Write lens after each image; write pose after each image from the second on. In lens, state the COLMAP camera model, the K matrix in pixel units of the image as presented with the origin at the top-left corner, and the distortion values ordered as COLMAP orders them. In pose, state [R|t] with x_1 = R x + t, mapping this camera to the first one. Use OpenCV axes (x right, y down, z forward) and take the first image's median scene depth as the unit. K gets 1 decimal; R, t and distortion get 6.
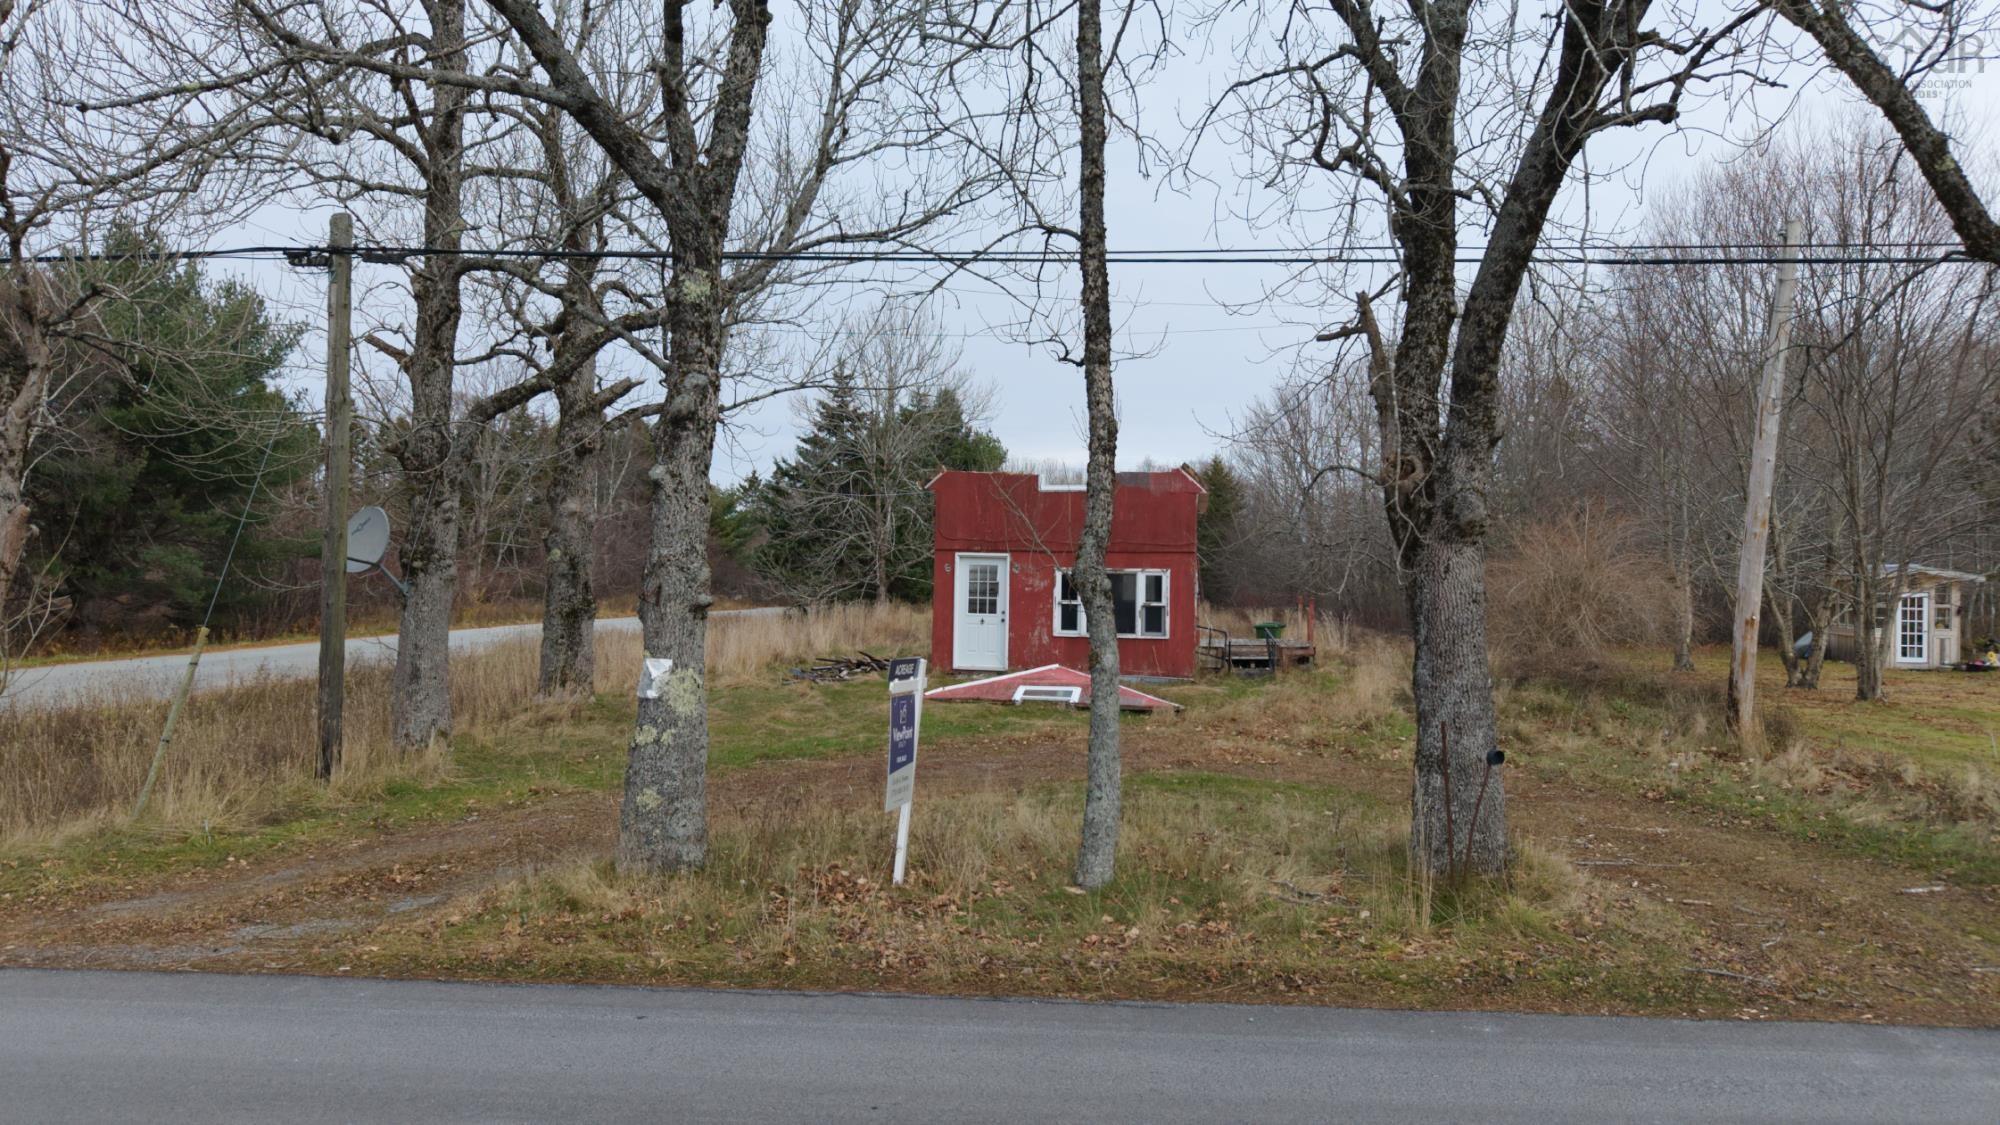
lens RADIAL K [[1370.0, 0, 1000.0], [0, 1370.0, 562.5], [0, 0, 1]] dist [0.075908, -0.108423]
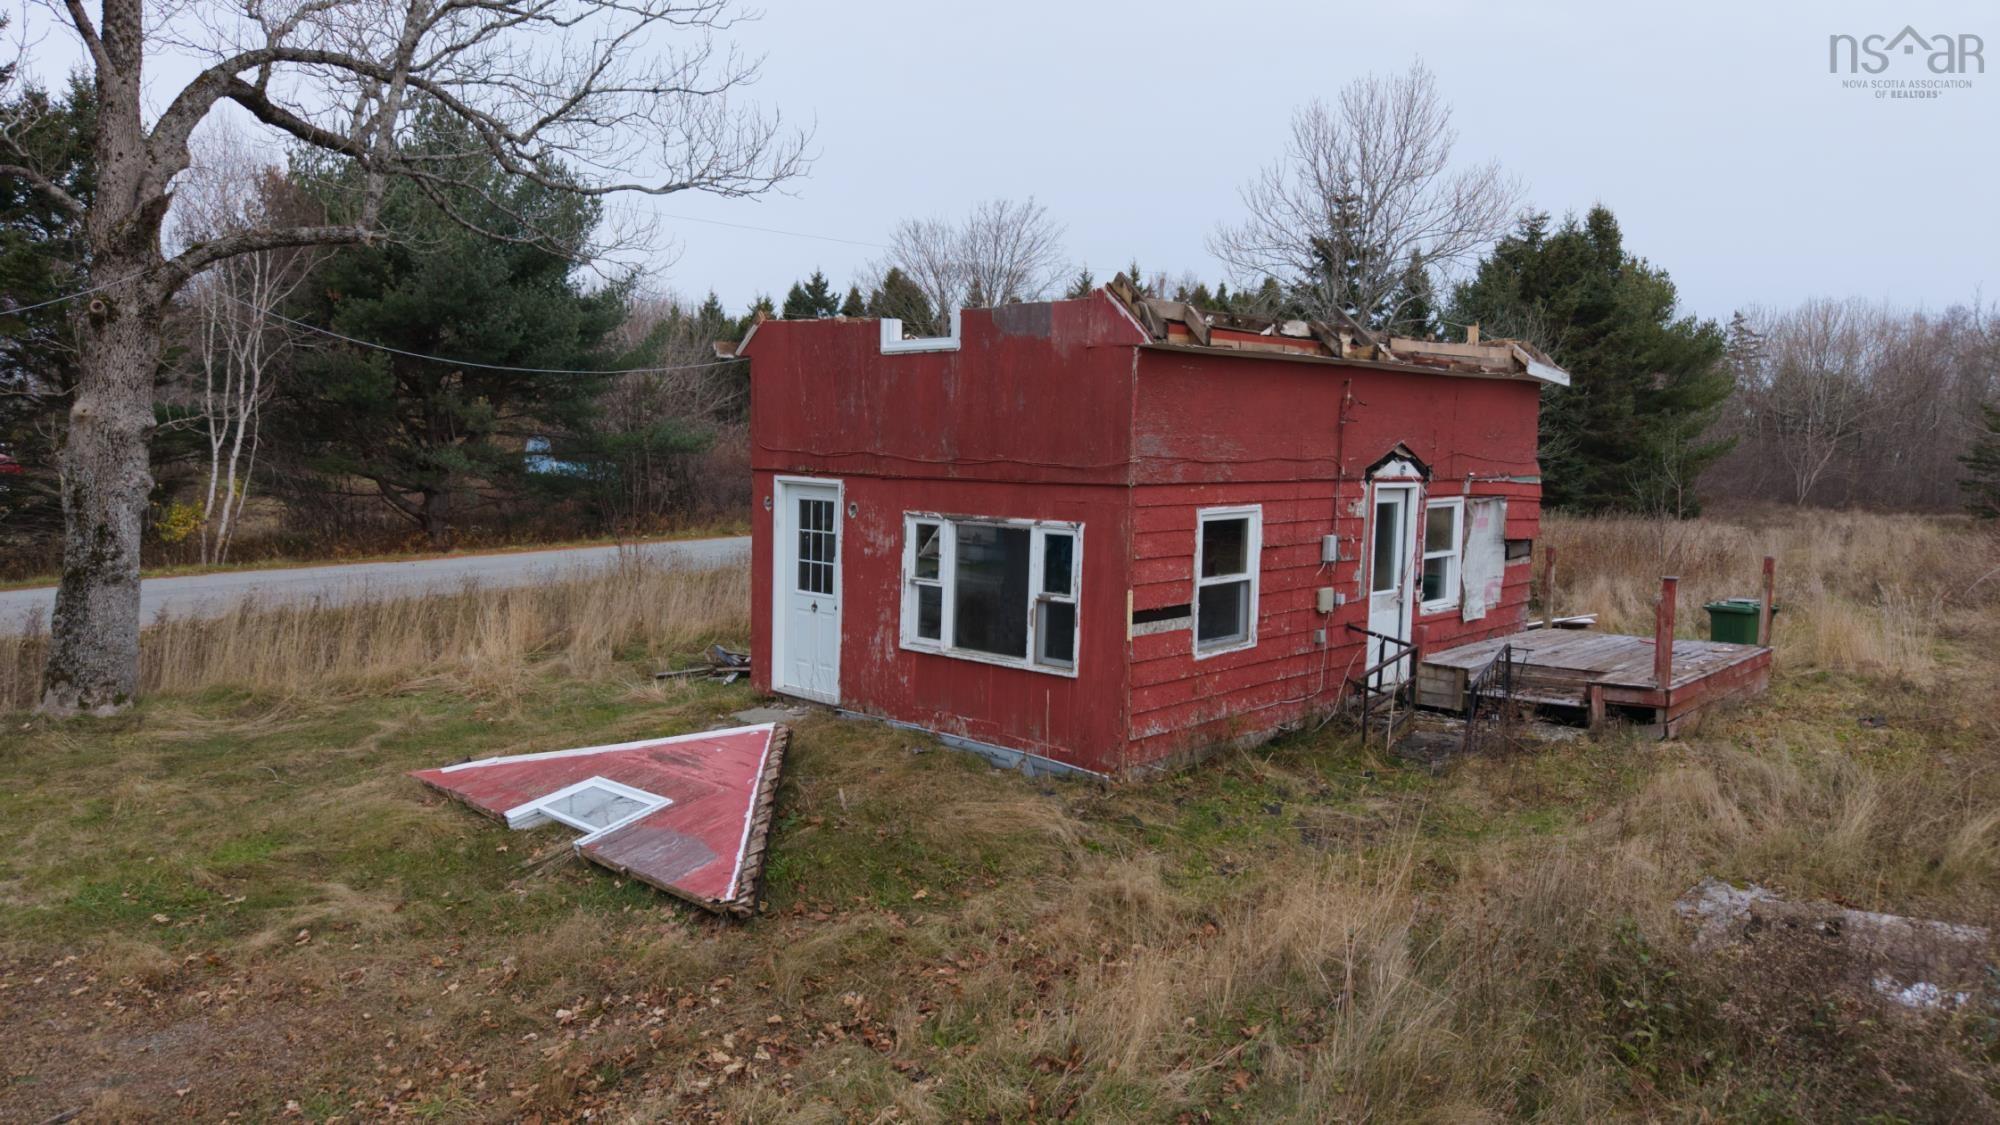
lens RADIAL K [[1372.7, 0, 1000.0], [0, 1372.7, 562.5], [0, 0, 1]] dist [0.008885, -0.001429]
pose [[0.823604, 0.049157, -0.565032, 0.348132], [0.003808, 0.995735, 0.092178, -0.022762], [0.567153, -0.078070, 0.819904, 0.612612]]
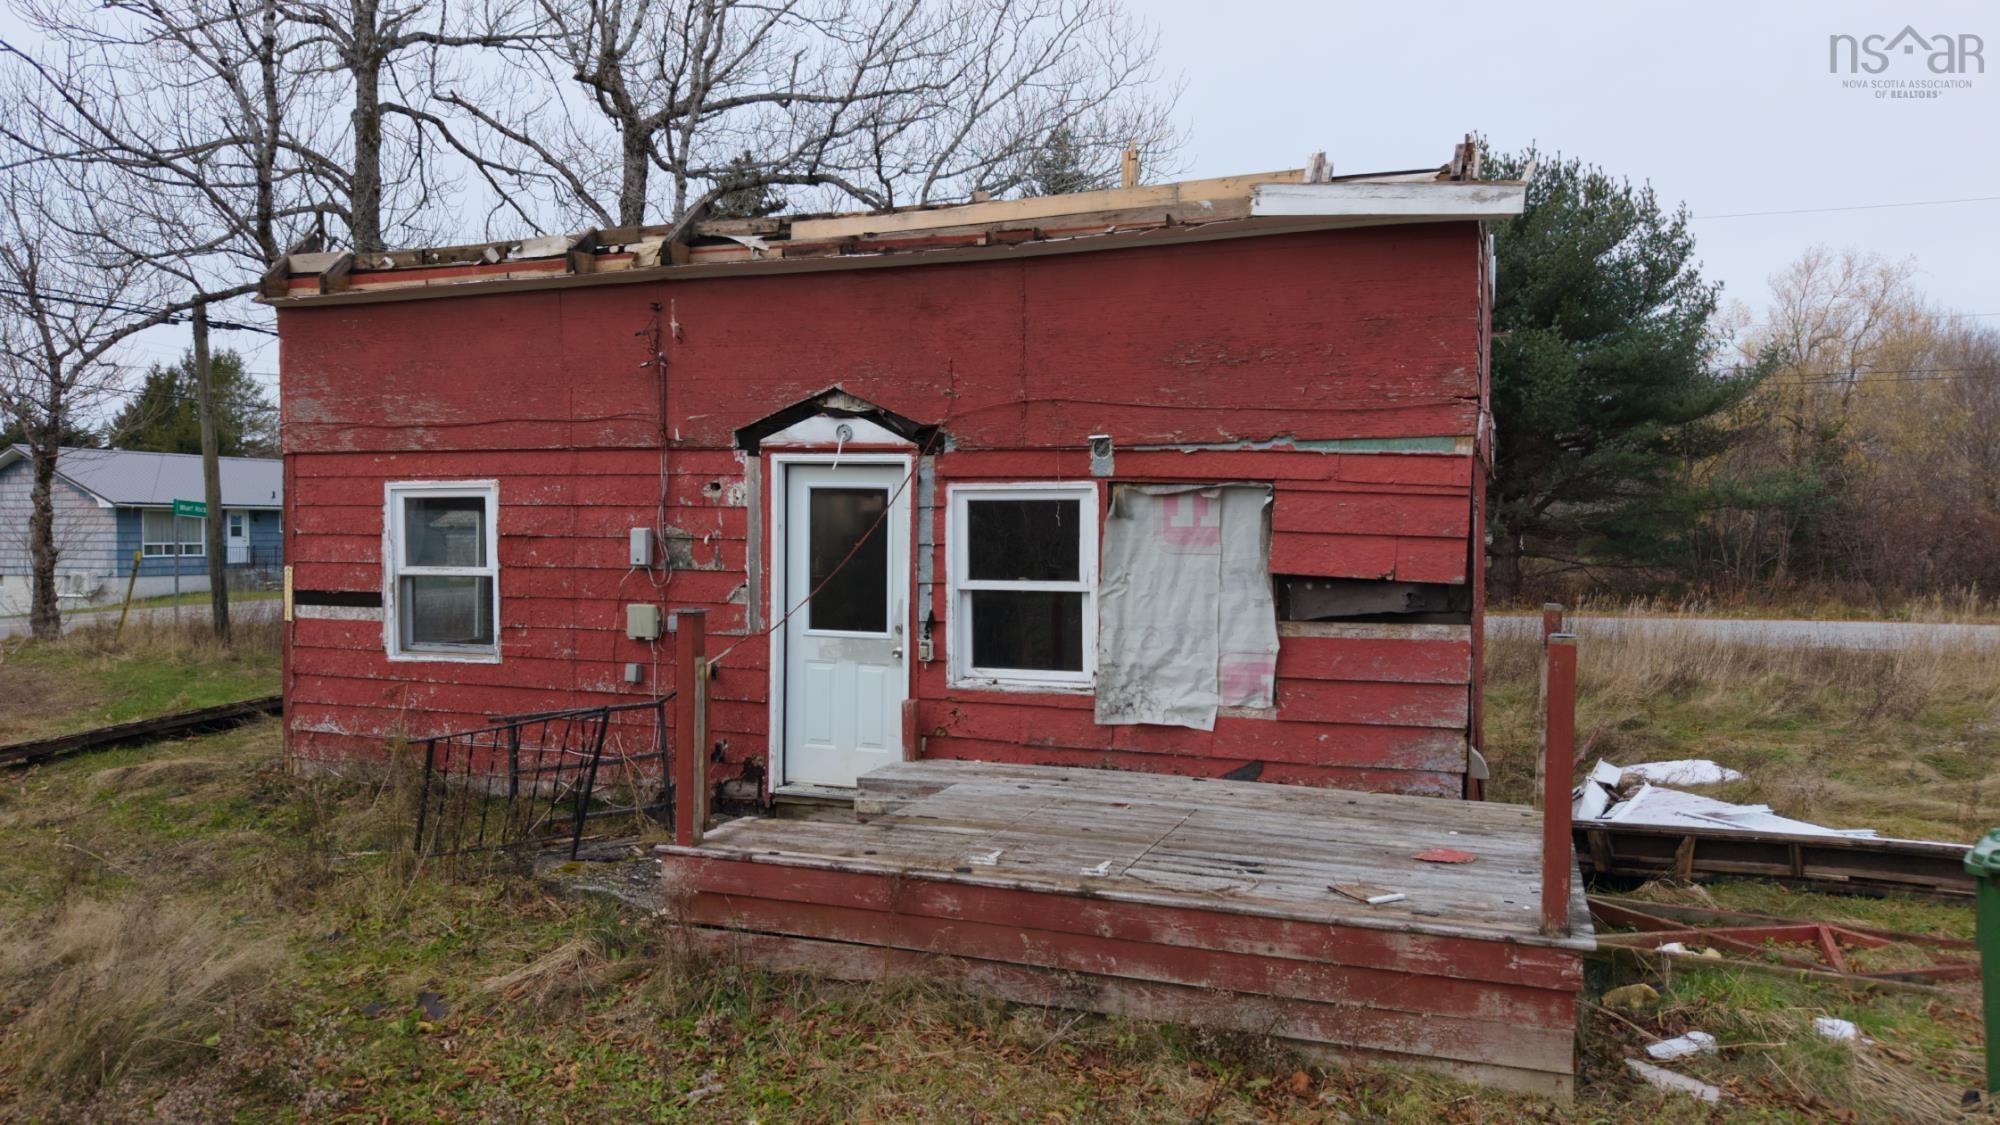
lens RADIAL K [[1370.0, 0, 1000.0], [0, 1370.0, 562.5], [0, 0, 1]] dist [0.075908, -0.108423]
pose [[-0.230964, 0.018900, -0.972779, 0.485445], [0.004647, 0.999821, 0.018322, 0.017715], [0.972951, -0.000289, -0.231011, 1.276805]]
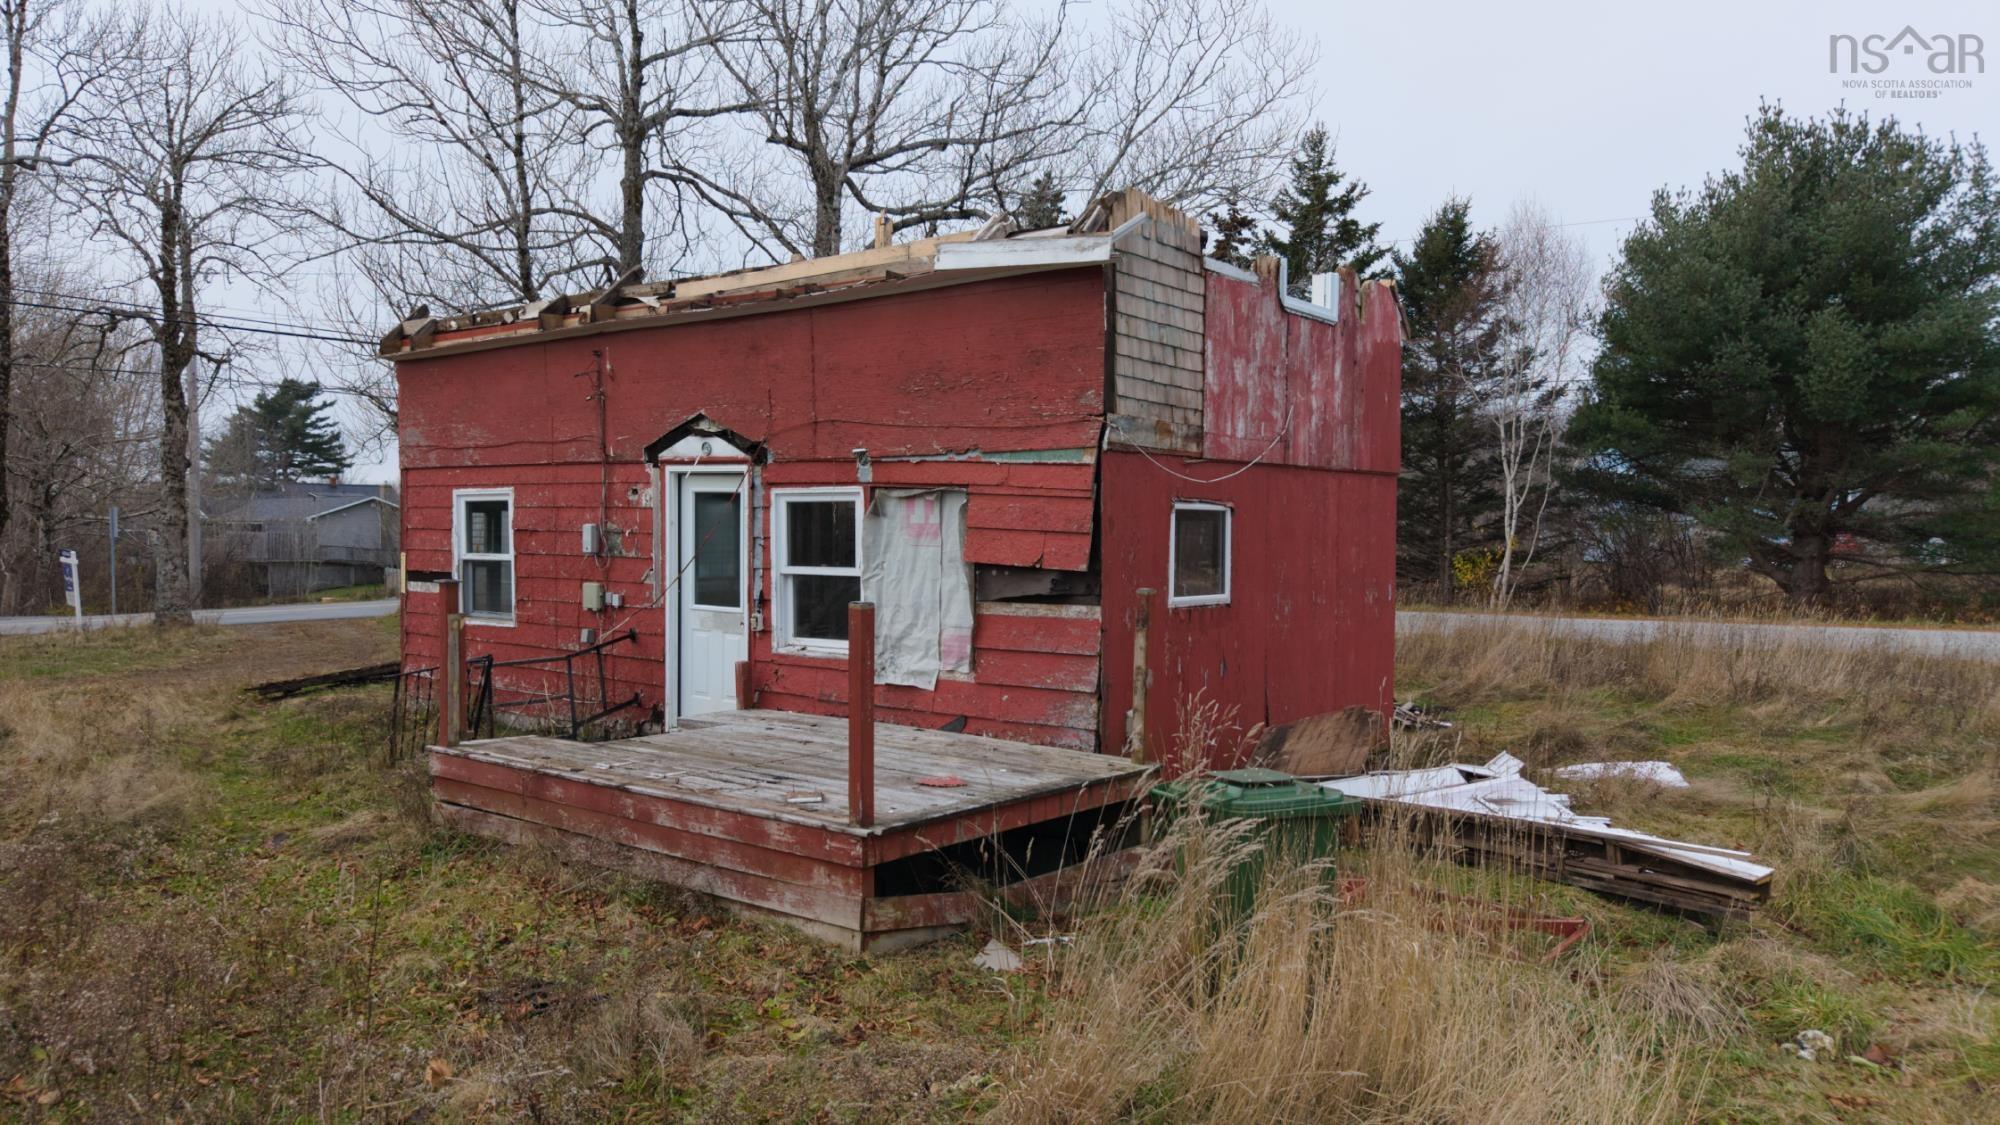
lens RADIAL K [[1372.7, 0, 1000.0], [0, 1372.7, 562.5], [0, 0, 1]] dist [0.008885, -0.001429]
pose [[-0.501649, 0.017165, -0.864901, 0.489536], [0.001299, 0.999817, 0.019089, 0.019151], [0.865070, 0.008452, -0.501579, 1.454102]]
